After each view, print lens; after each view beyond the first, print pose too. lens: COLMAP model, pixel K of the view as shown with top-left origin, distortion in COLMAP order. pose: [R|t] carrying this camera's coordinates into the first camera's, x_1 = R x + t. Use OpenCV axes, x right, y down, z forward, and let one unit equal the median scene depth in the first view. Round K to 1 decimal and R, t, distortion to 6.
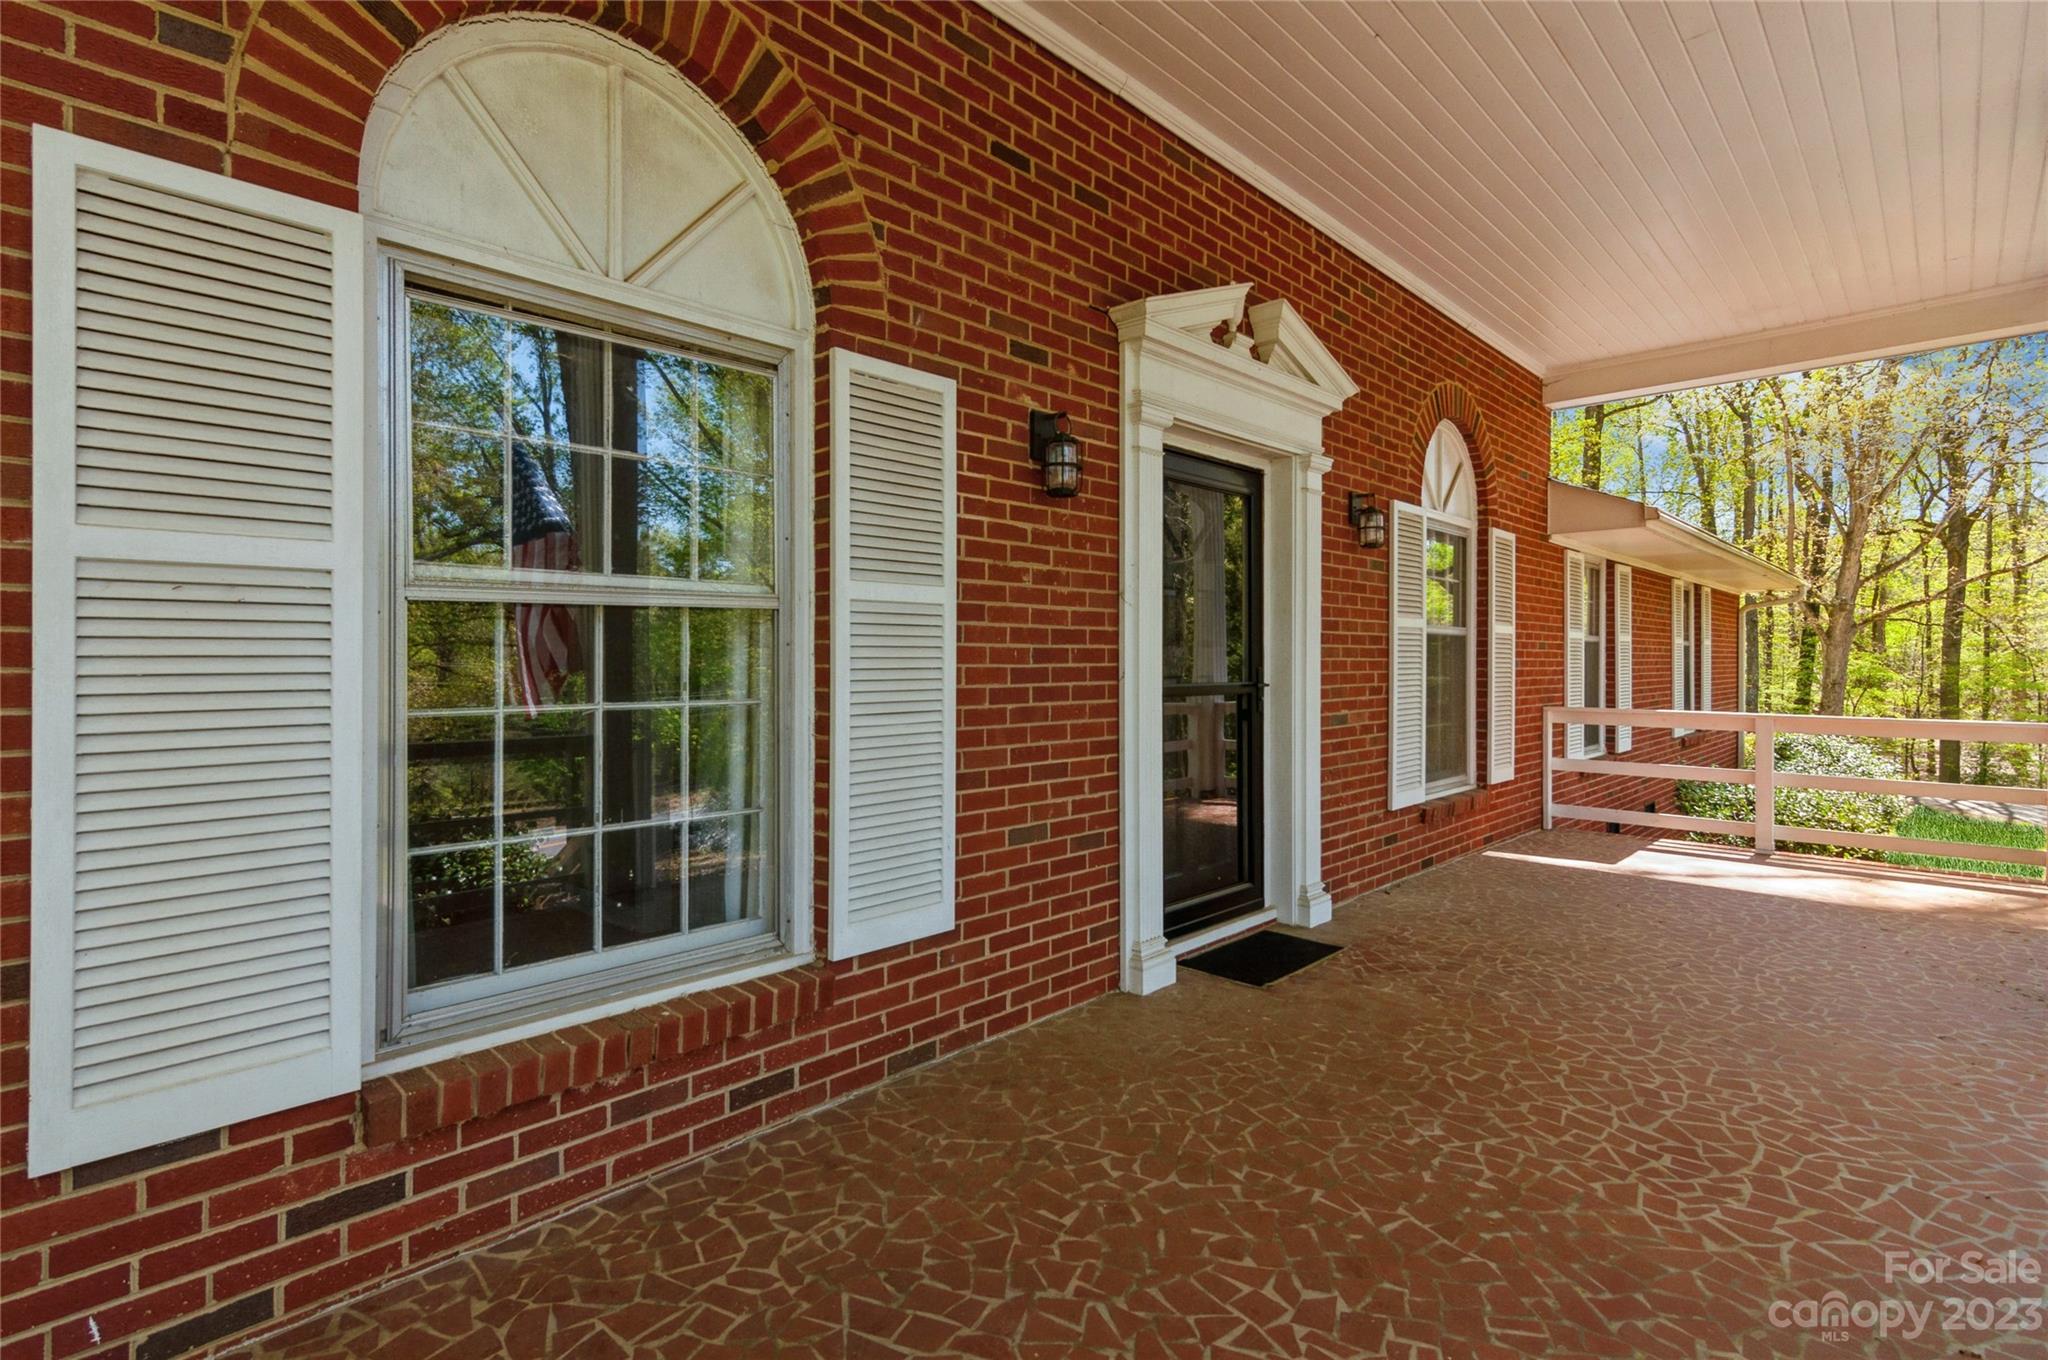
lens RADIAL K [[986.0, 0, 1021.2], [0, 986.0, 658.8], [0, 0, 1]] dist [-0.000345, -0.004128]
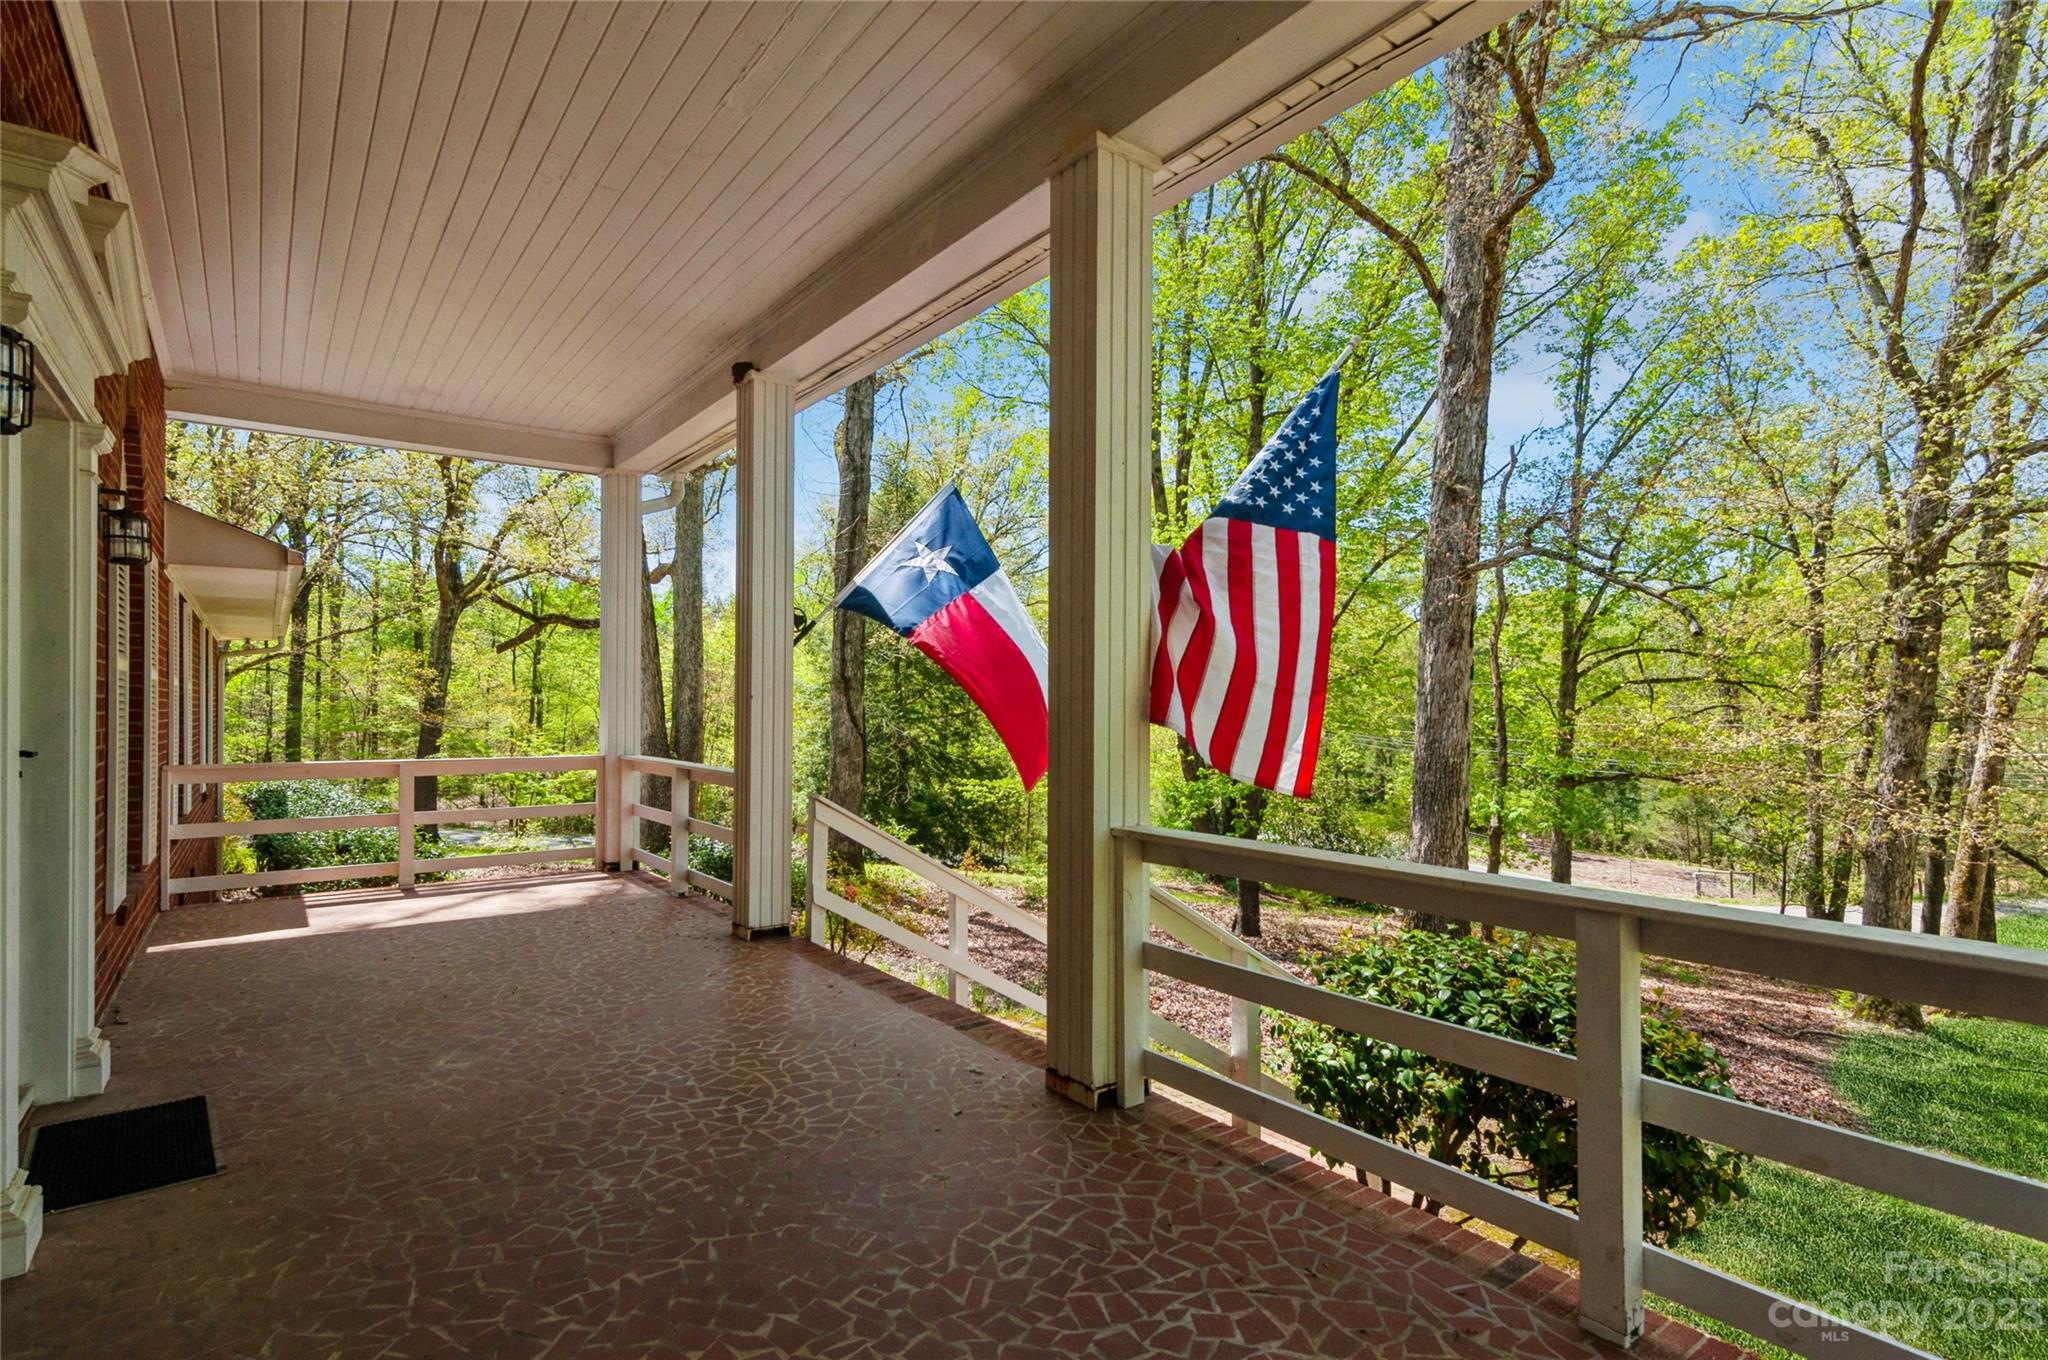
lens RADIAL K [[986.0, 0, 1007.4], [0, 986.0, 693.7], [0, 0, 1]] dist [-0.000345, -0.004128]
pose [[0.168144, 0.012581, 0.985682, -0.587568], [-0.000742, 0.999920, -0.012636, -0.007921], [-0.985762, 0.001394, 0.168140, 0.488638]]
